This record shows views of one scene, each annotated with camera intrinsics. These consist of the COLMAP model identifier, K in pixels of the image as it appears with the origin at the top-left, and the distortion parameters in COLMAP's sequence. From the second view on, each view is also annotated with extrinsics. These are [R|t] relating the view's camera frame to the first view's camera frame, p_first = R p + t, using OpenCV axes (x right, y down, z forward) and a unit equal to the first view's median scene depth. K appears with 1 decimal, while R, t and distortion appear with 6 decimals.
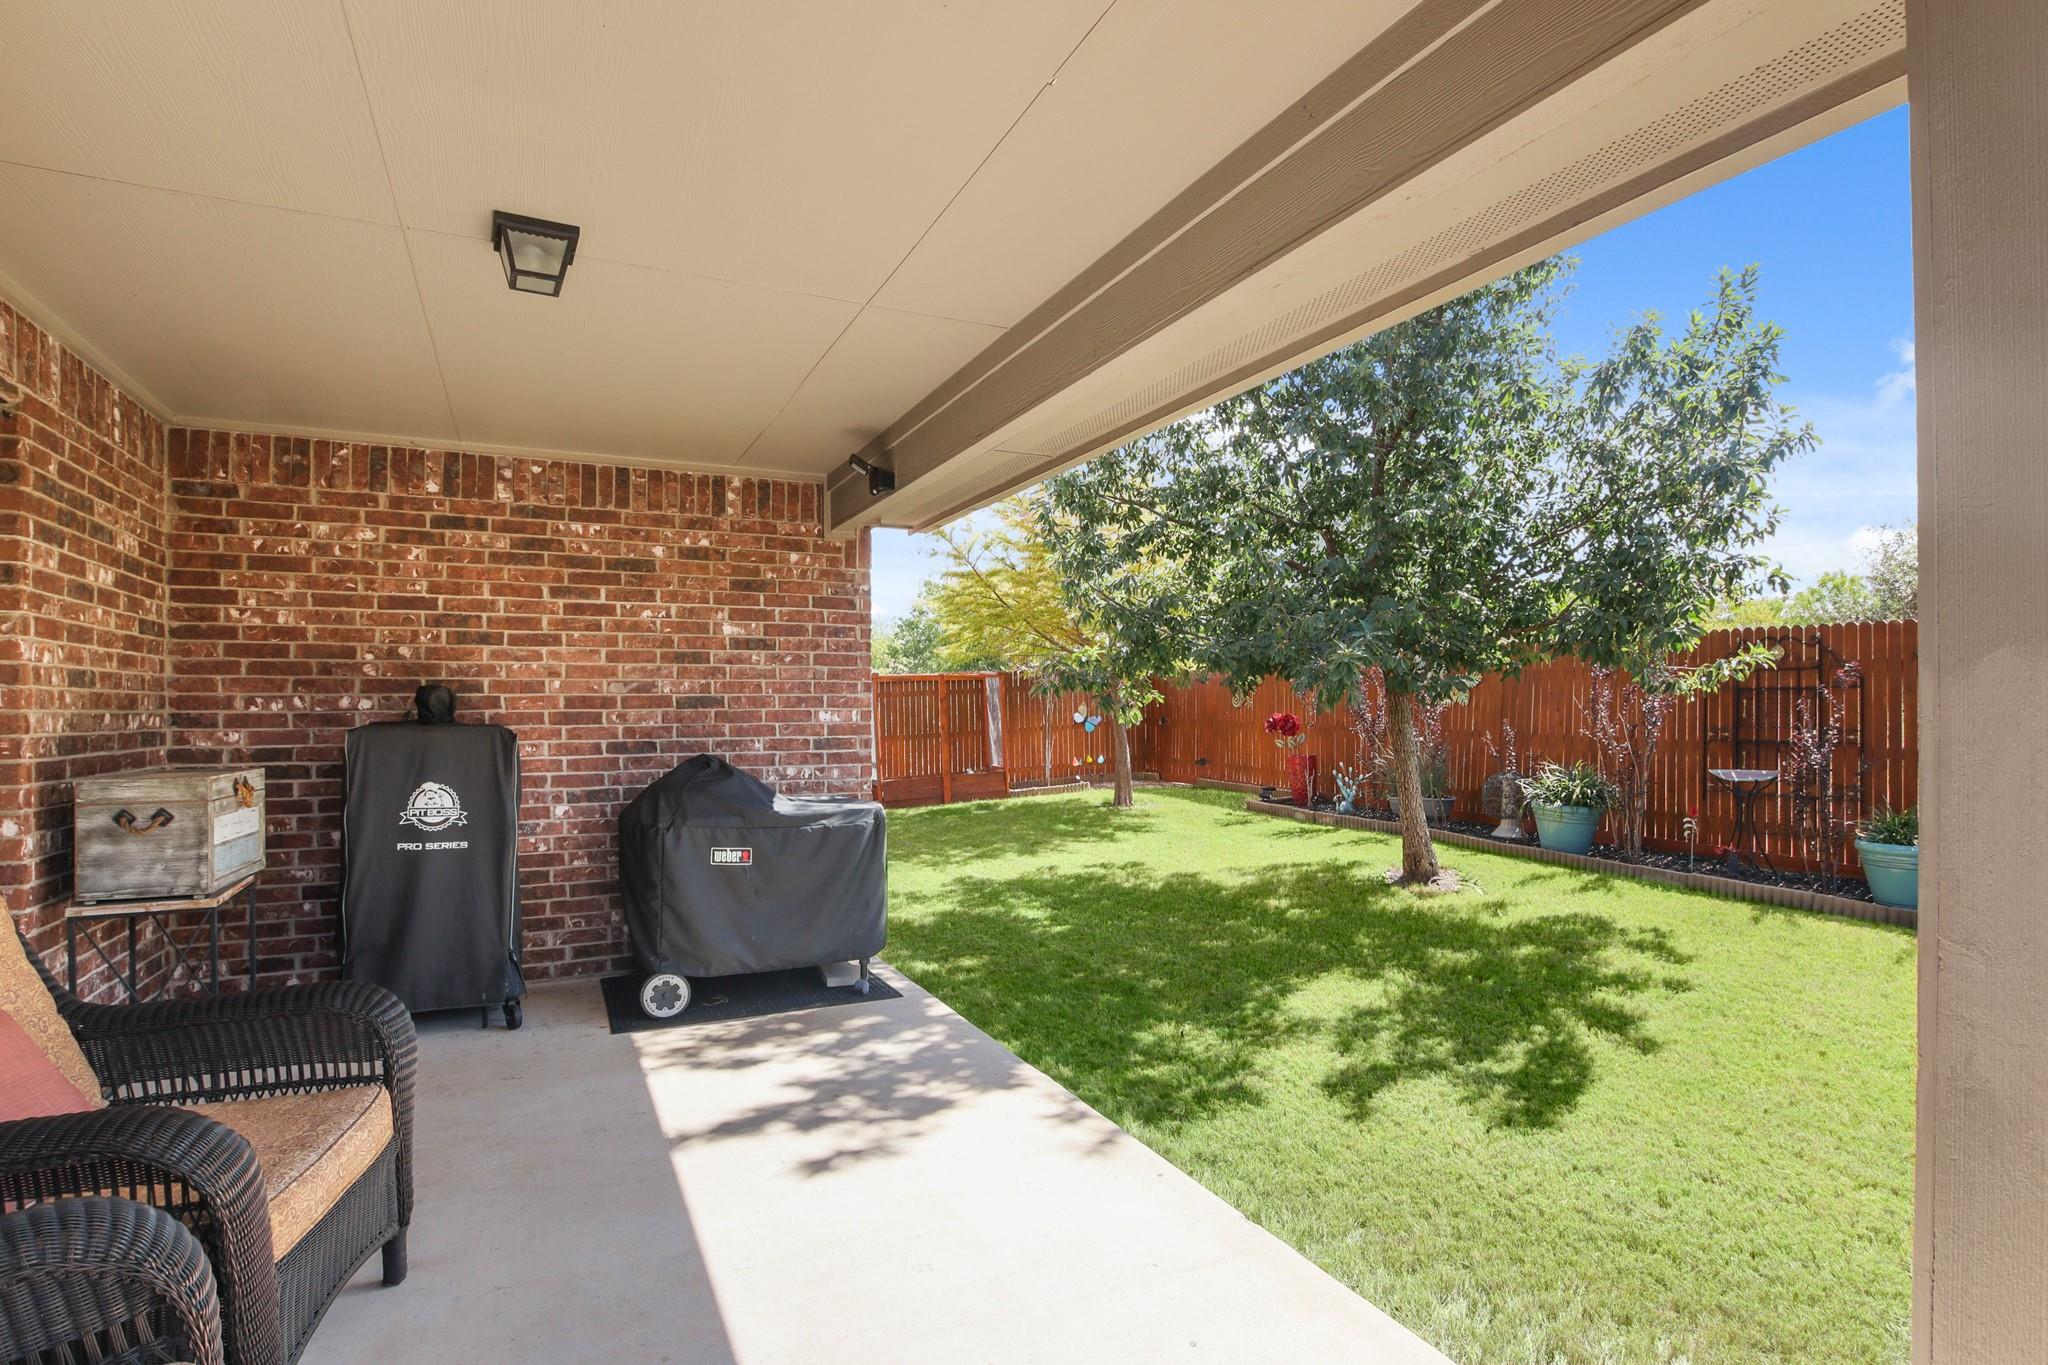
lens RADIAL K [[1023.3, 0, 1040.0], [0, 1023.3, 707.8], [0, 0, 1]] dist [-0.019127, 0.000017]
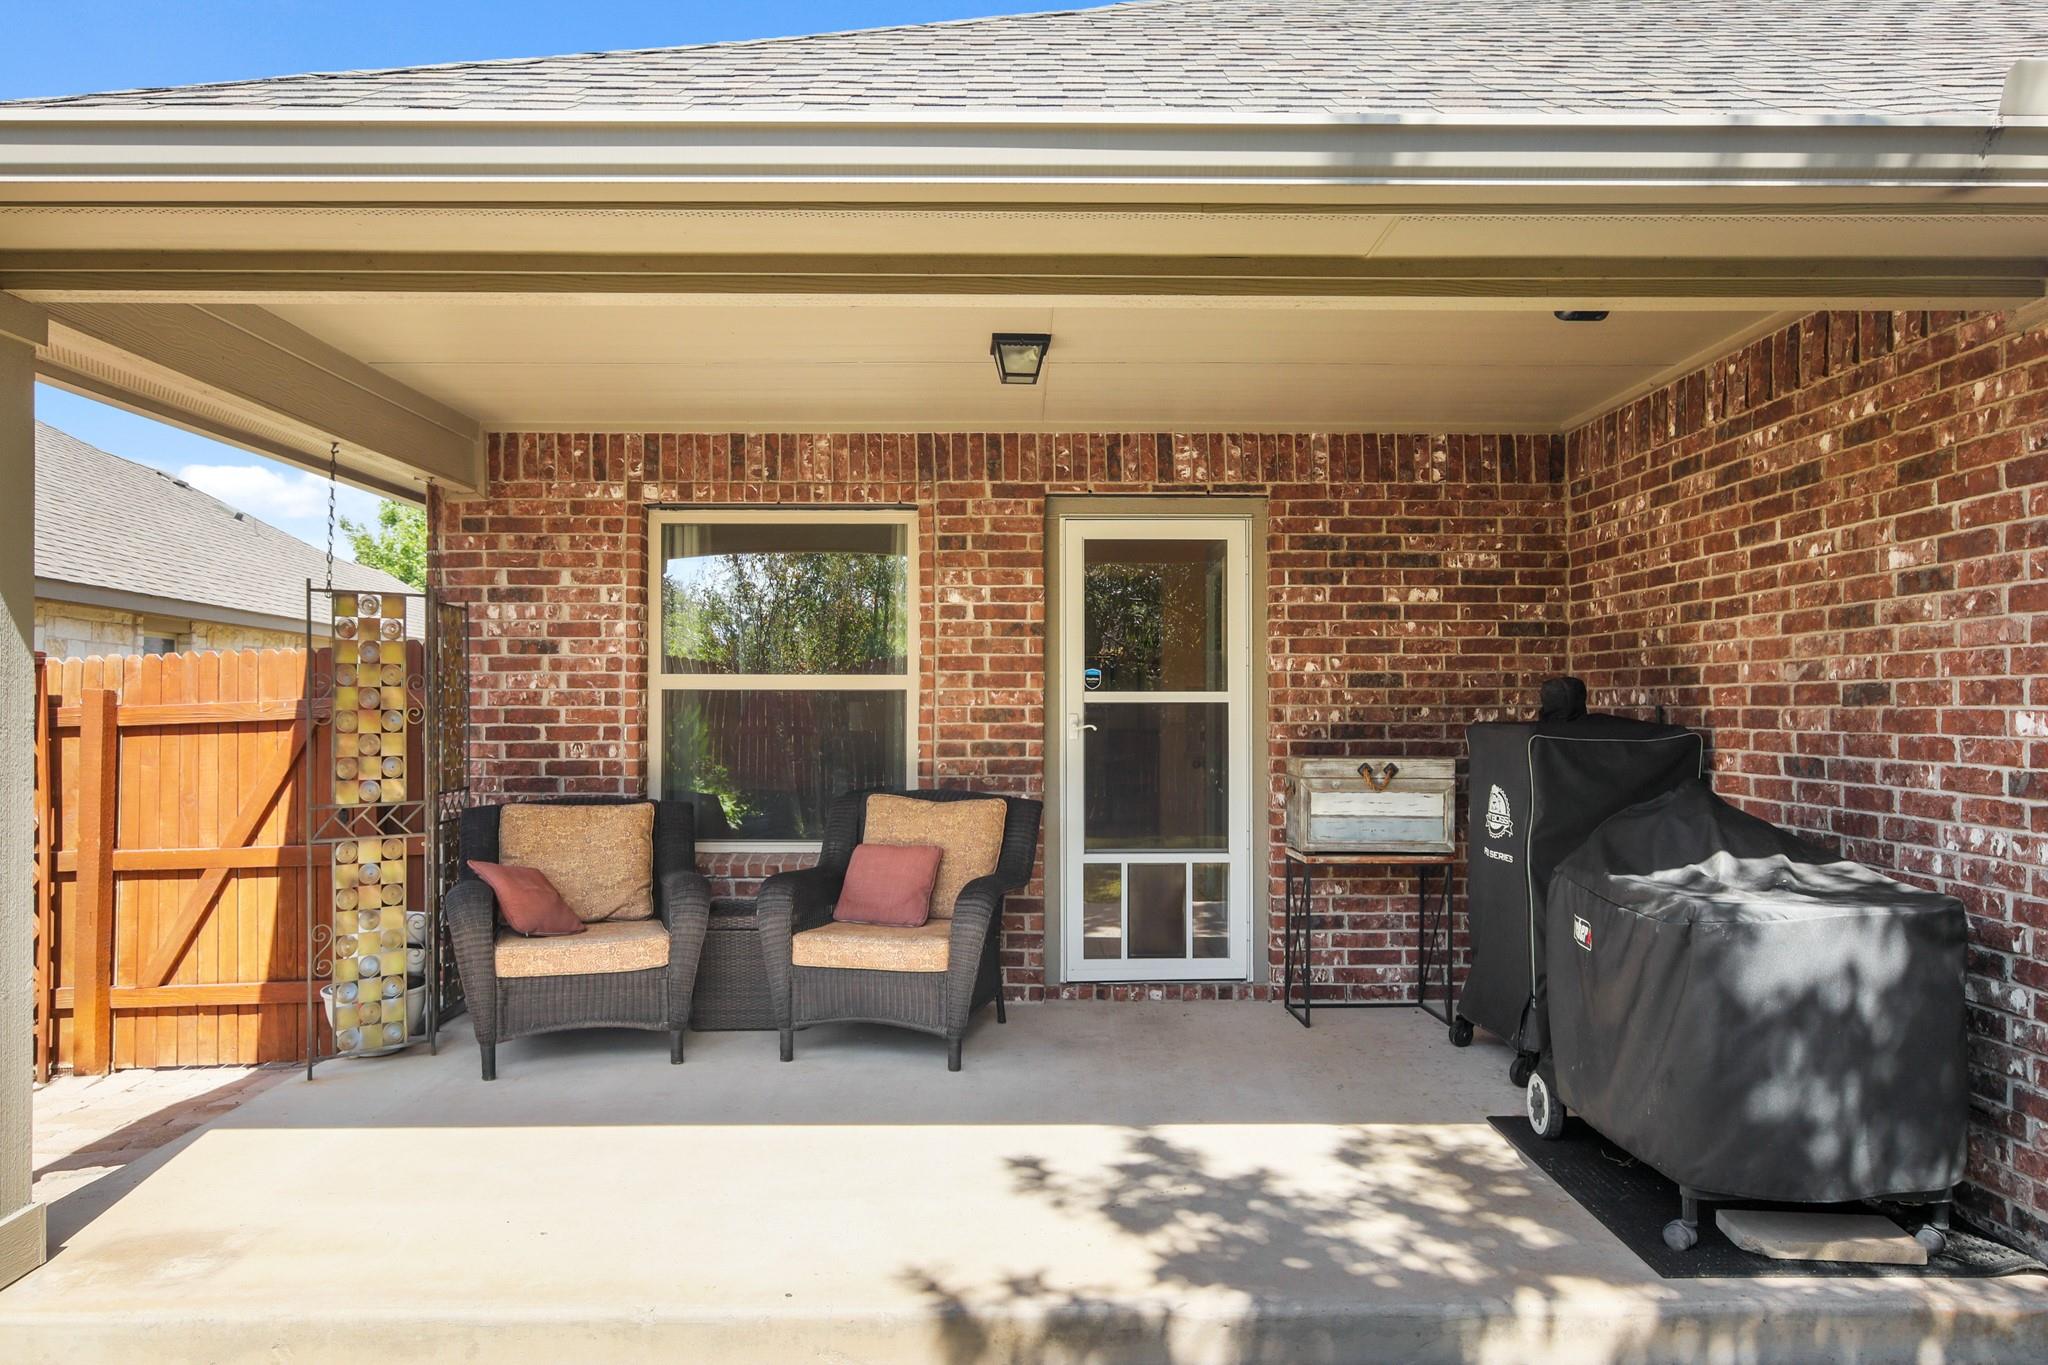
lens RADIAL K [[1409.0, 0, 1025.9], [0, 1409.0, 694.0], [0, 0, 1]] dist [-0.030810, 0.037379]
pose [[-0.443377, -0.000737, -0.896335, 0.619621], [0.004851, 0.999983, -0.003222, -0.005836], [0.896322, -0.005777, -0.443366, 1.014425]]
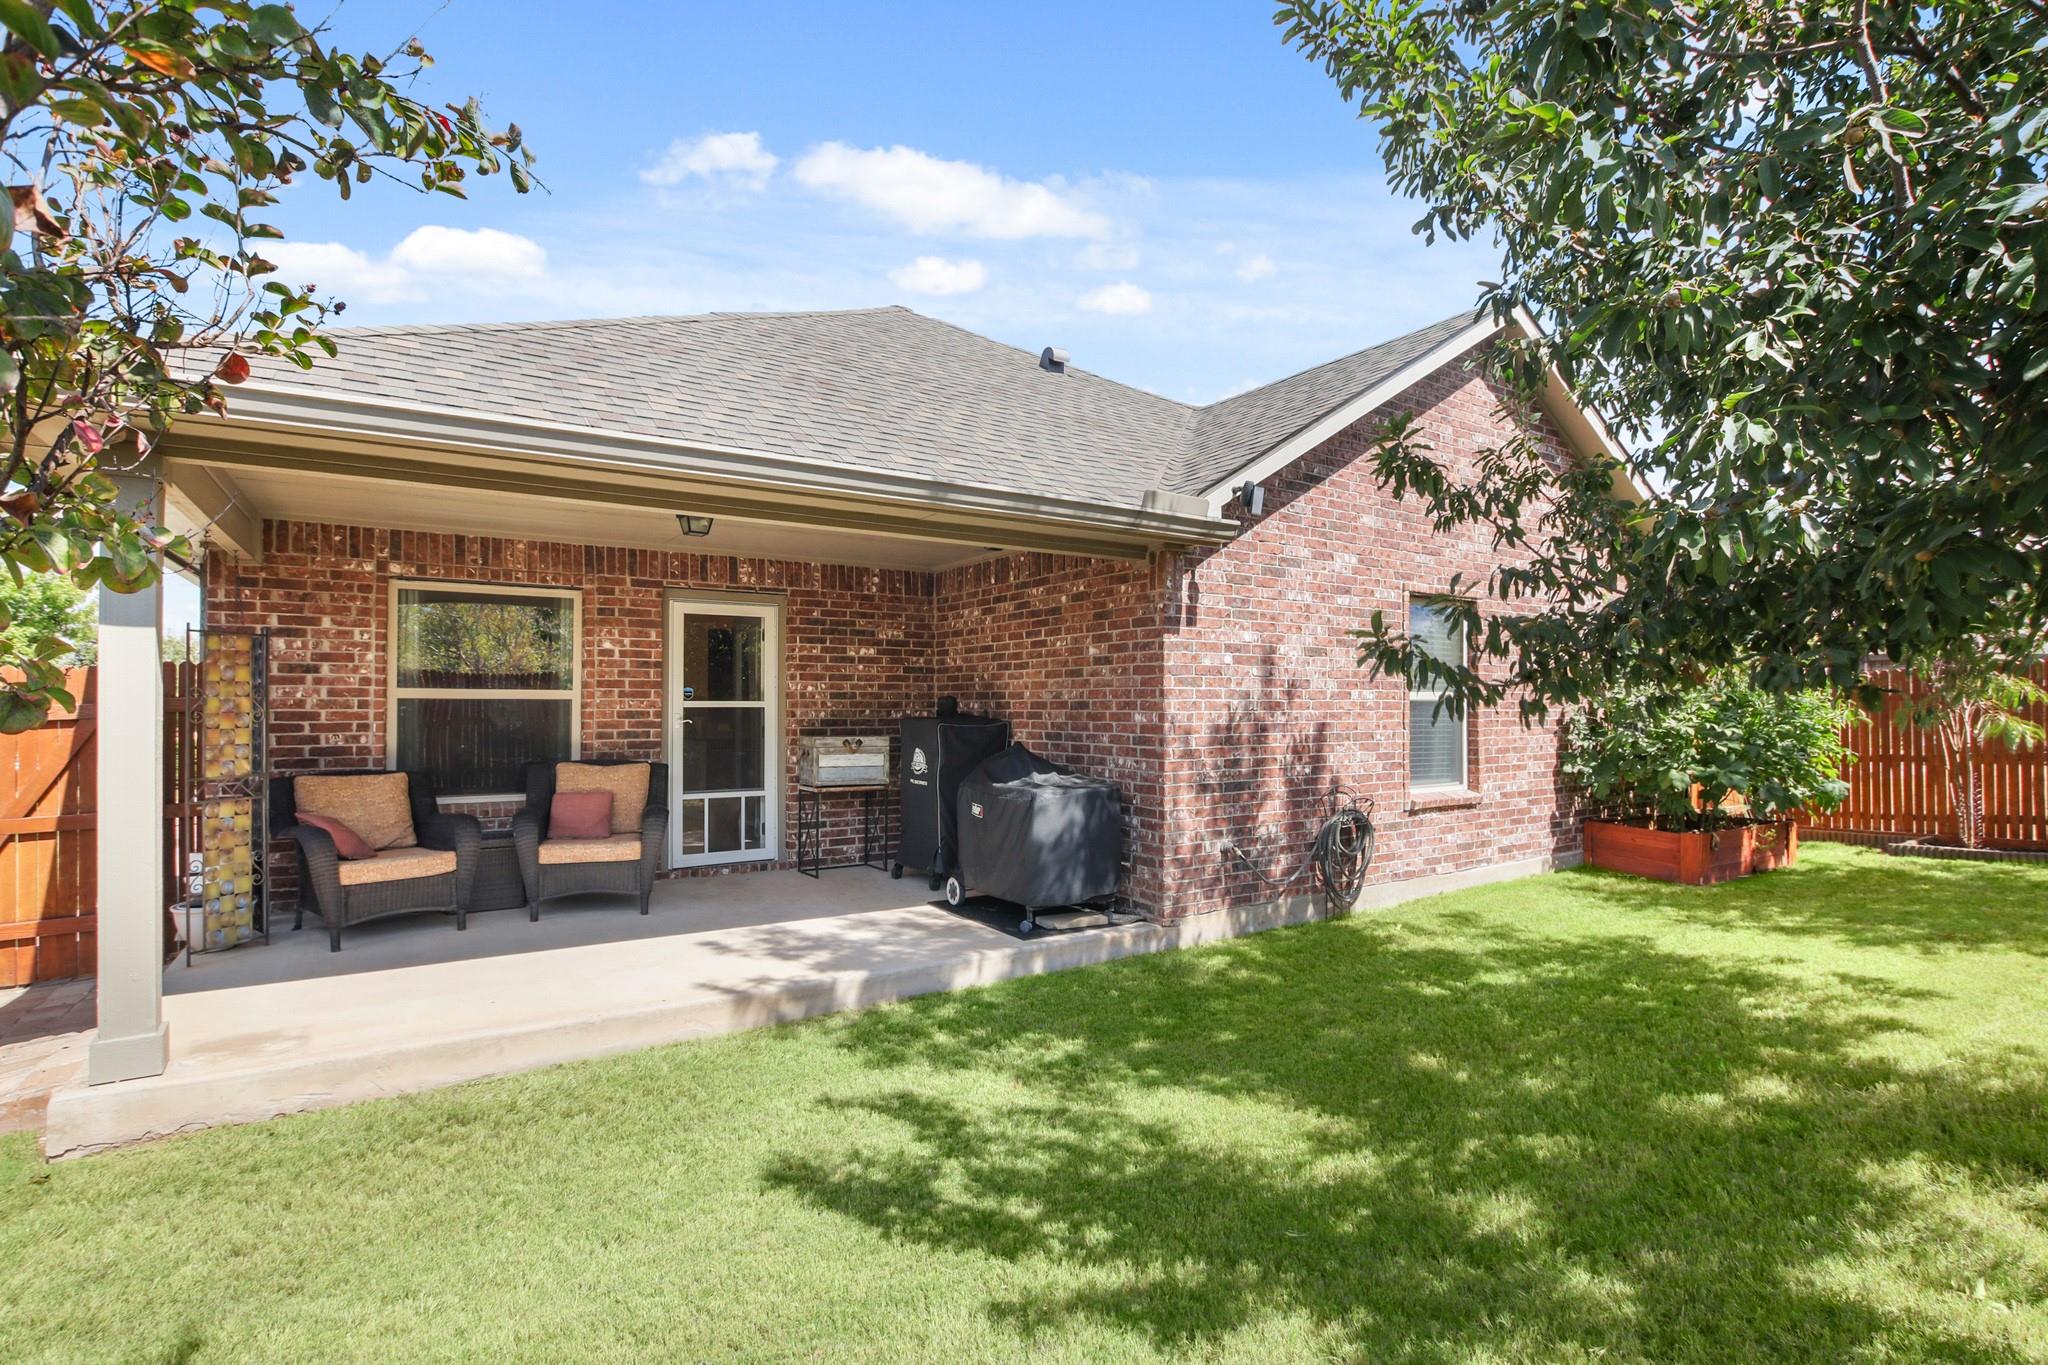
lens RADIAL K [[982.9, 0, 1025.8], [0, 982.9, 692.3], [0, 0, 1]] dist [-0.029593, 0.005135]
pose [[0.106210, -0.006536, -0.994322, 1.058157], [-0.000279, 0.999978, -0.006603, -0.015625], [0.994344, 0.000979, 0.106206, 0.862868]]
